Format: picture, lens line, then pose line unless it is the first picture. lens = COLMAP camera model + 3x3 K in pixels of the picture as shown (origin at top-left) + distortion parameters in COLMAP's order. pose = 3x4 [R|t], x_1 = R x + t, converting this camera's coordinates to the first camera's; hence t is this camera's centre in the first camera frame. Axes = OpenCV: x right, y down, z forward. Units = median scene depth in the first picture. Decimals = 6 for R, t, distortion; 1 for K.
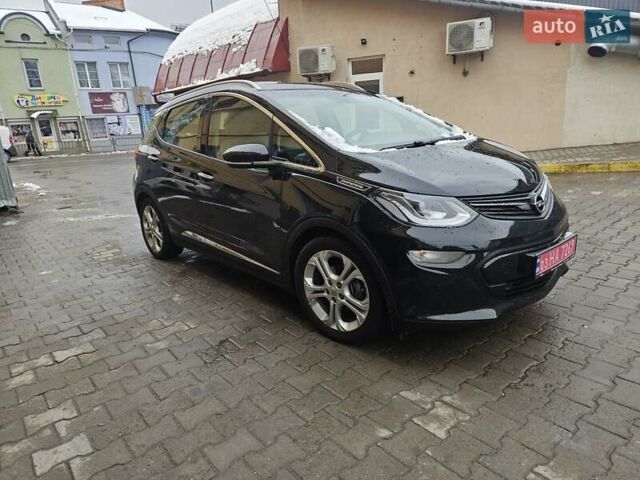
lens RADIAL K [[433.2, 0, 319.7], [0, 433.2, 241.2], [0, 0, 1]] dist [0.060161, -0.044251]
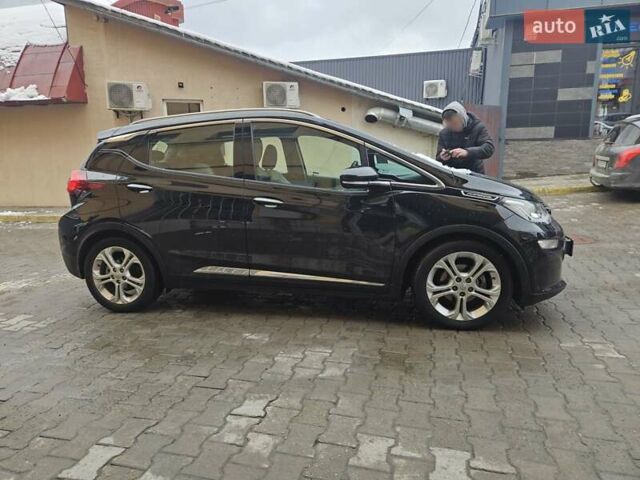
lens RADIAL K [[433.2, 0, 320.5], [0, 433.2, 237.5], [0, 0, 1]] dist [0.060161, -0.044251]
pose [[0.807036, -0.060813, 0.587362, -0.279098], [0.131009, 0.988333, -0.077679, 0.007081], [-0.575786, 0.139639, 0.805588, 0.070050]]
